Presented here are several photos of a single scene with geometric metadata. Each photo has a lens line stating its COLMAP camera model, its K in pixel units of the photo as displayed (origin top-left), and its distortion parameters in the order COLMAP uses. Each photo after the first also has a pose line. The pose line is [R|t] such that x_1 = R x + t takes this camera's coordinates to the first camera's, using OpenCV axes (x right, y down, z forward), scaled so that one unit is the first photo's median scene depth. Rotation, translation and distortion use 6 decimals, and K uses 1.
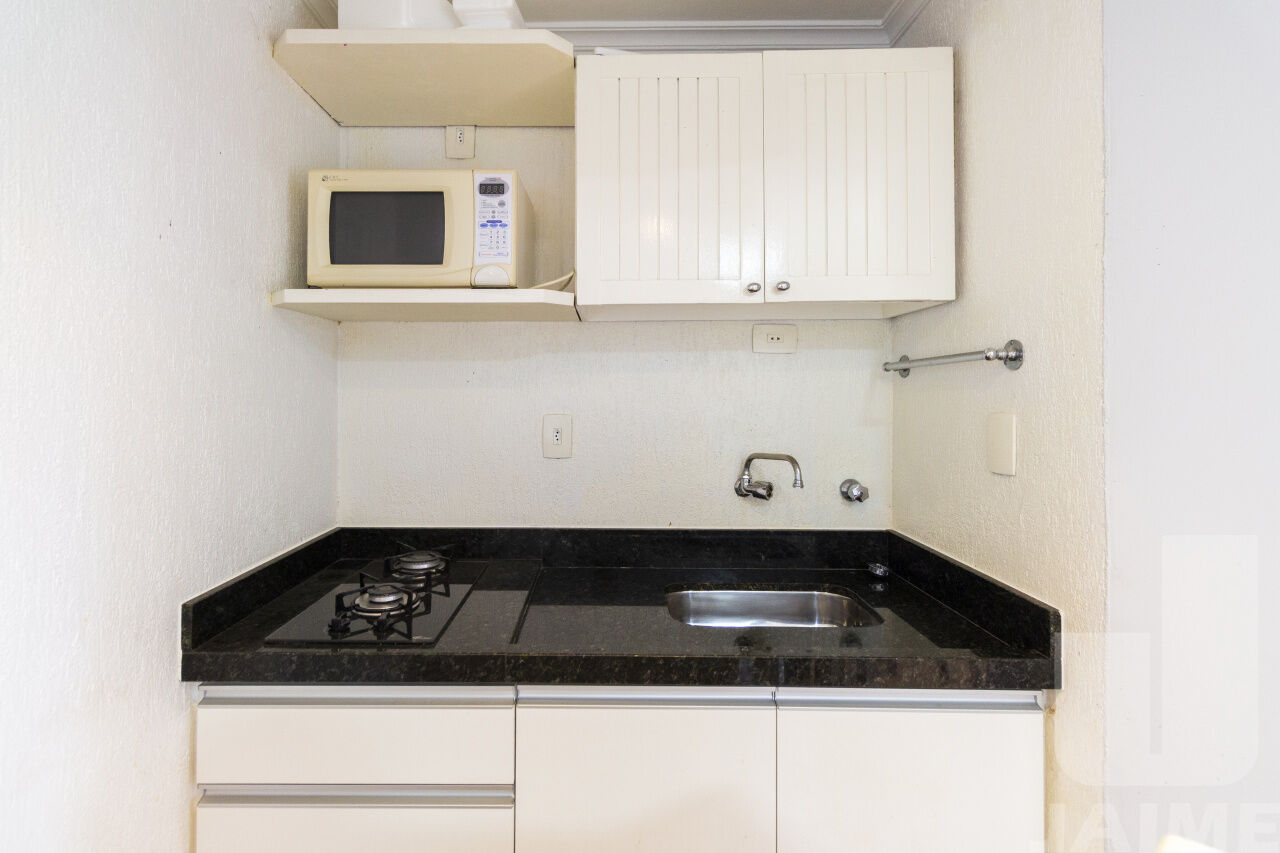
lens RADIAL K [[609.0, 0, 590.1], [0, 609.0, 387.3], [0, 0, 1]] dist [0.000457, -0.000009]
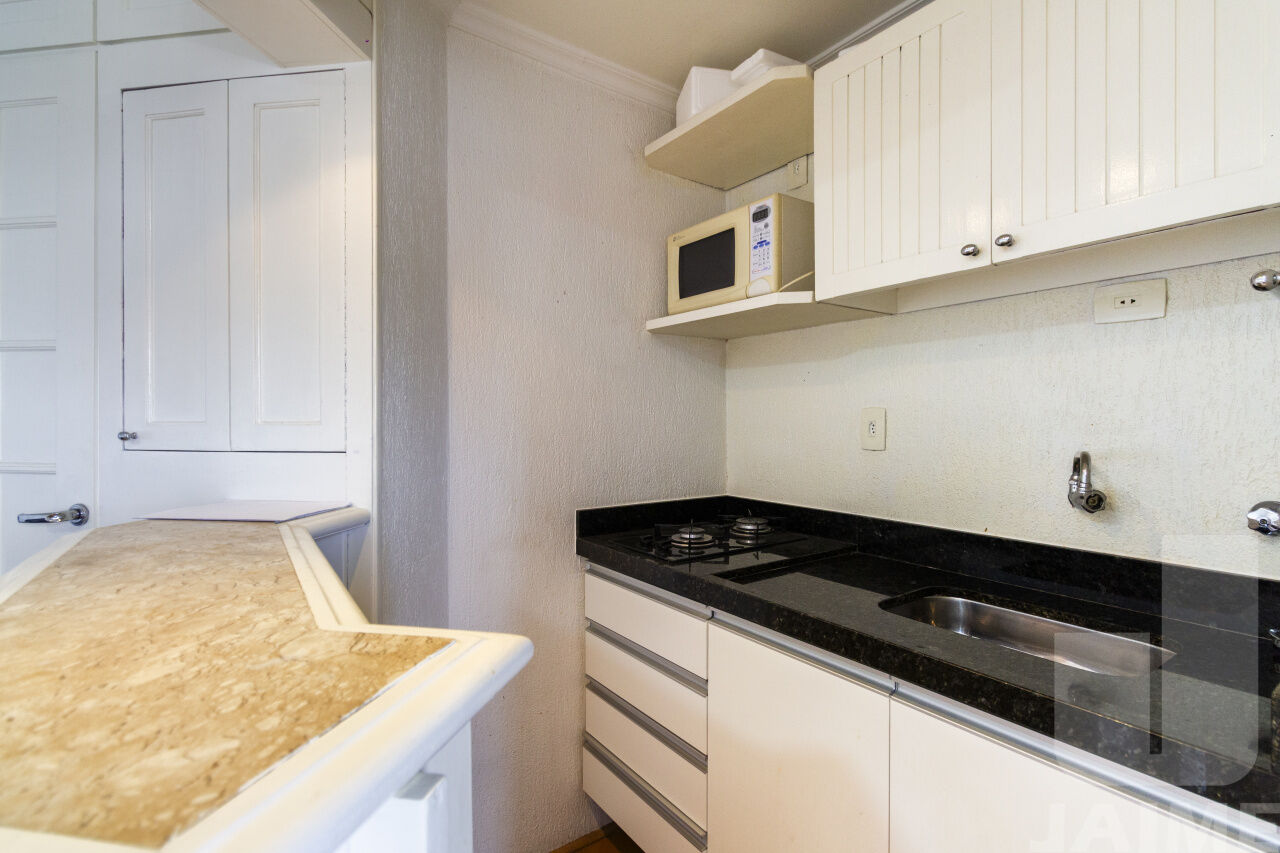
lens RADIAL K [[601.4, 0, 668.0], [0, 601.4, 424.1], [0, 0, 1]] dist [0.001460, 0.000453]
pose [[0.608950, 0.006861, -0.793179, 0.672264], [0.007238, 0.999873, 0.014206, 0.068162], [0.793176, -0.014392, 0.608823, 0.127188]]
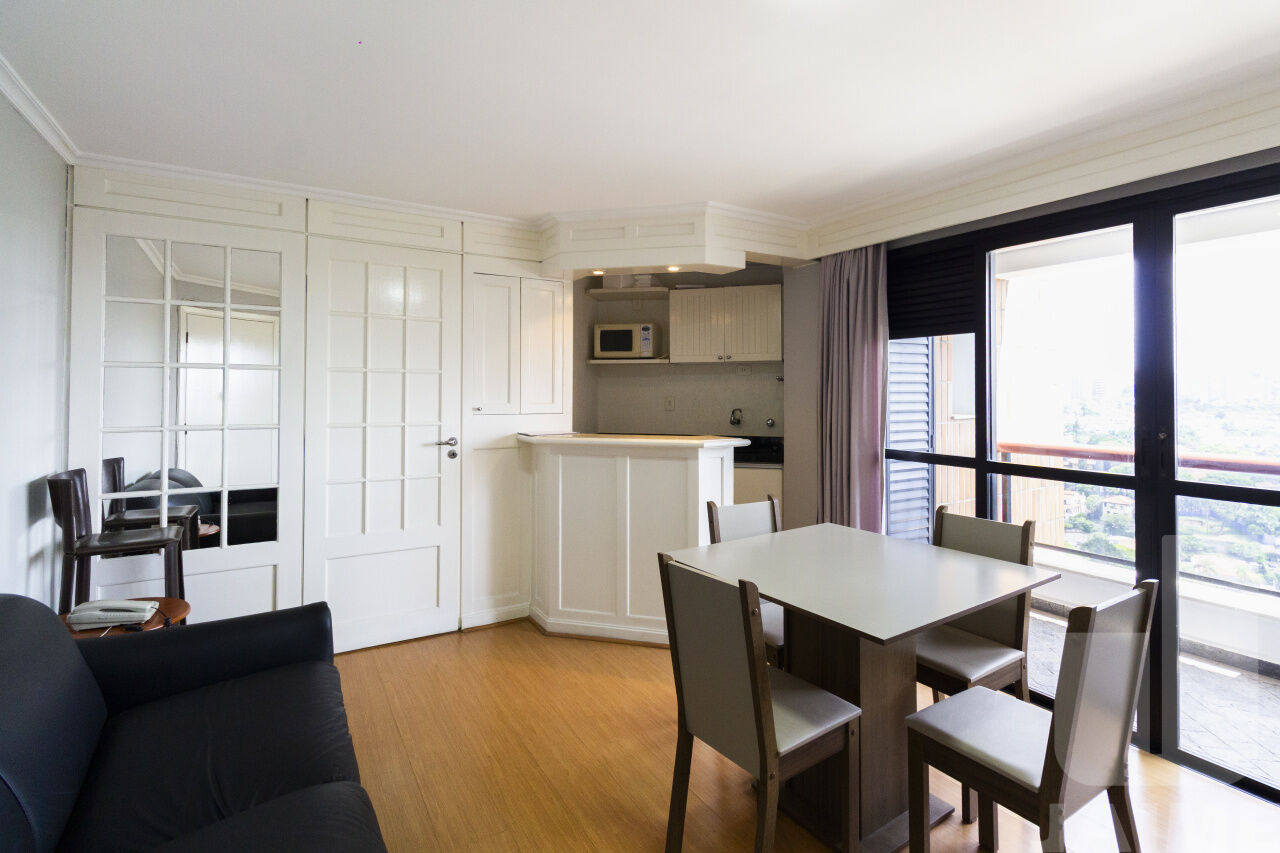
lens RADIAL K [[610.1, 0, 659.6], [0, 610.1, 384.6], [0, 0, 1]] dist [0.001049, 0.000435]
pose [[0.981178, -0.000945, -0.193105, 0.580767], [-0.000080, 0.999986, -0.005298, 0.004955], [0.193107, 0.005214, 0.981164, -2.363990]]
